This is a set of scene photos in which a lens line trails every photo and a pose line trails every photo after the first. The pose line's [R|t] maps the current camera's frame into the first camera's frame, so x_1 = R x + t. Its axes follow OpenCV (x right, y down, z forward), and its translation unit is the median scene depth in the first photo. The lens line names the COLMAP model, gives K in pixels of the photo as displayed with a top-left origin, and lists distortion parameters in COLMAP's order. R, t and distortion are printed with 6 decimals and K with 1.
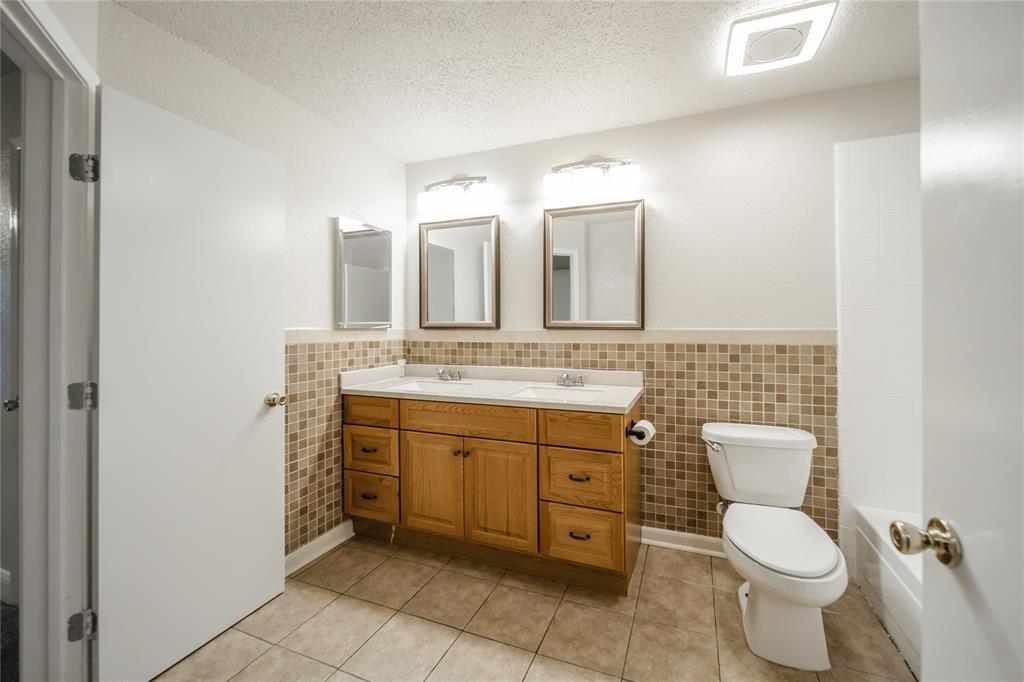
lens RADIAL K [[342.8, 0, 512.1], [0, 342.8, 324.9], [0, 0, 1]] dist [0.000114, 0.000015]
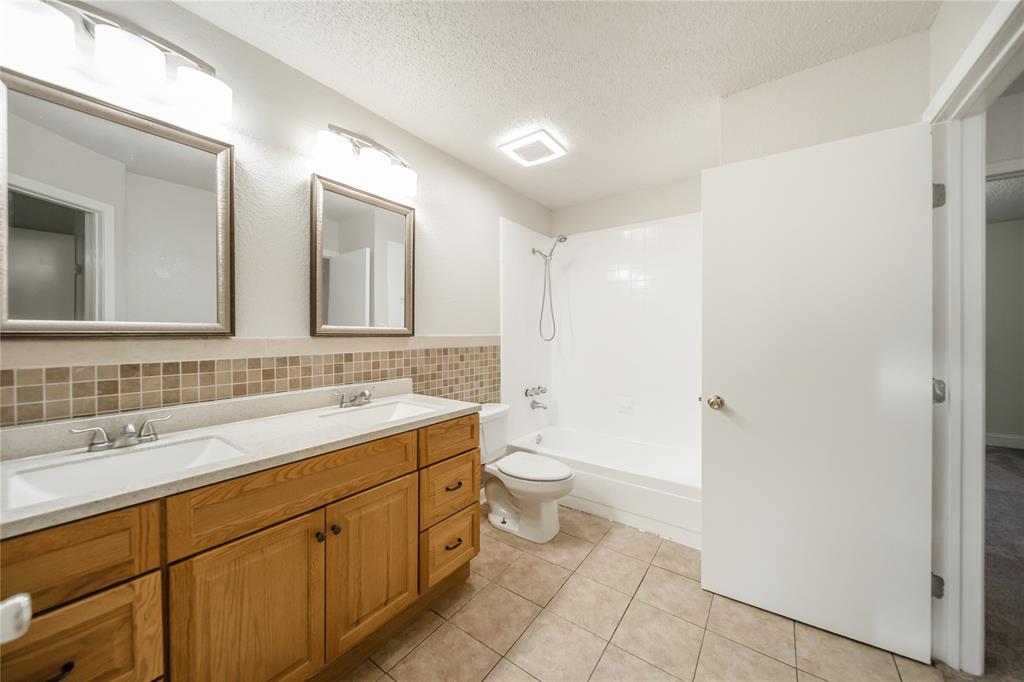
lens RADIAL K [[360.7, 0, 510.1], [0, 360.7, 336.3], [0, 0, 1]] dist [-0.000818, -0.000107]
pose [[0.321292, -0.005925, 0.946962, -0.549488], [-0.004237, 0.999961, 0.007694, 0.004586], [-0.946971, -0.006484, 0.321255, 0.386138]]
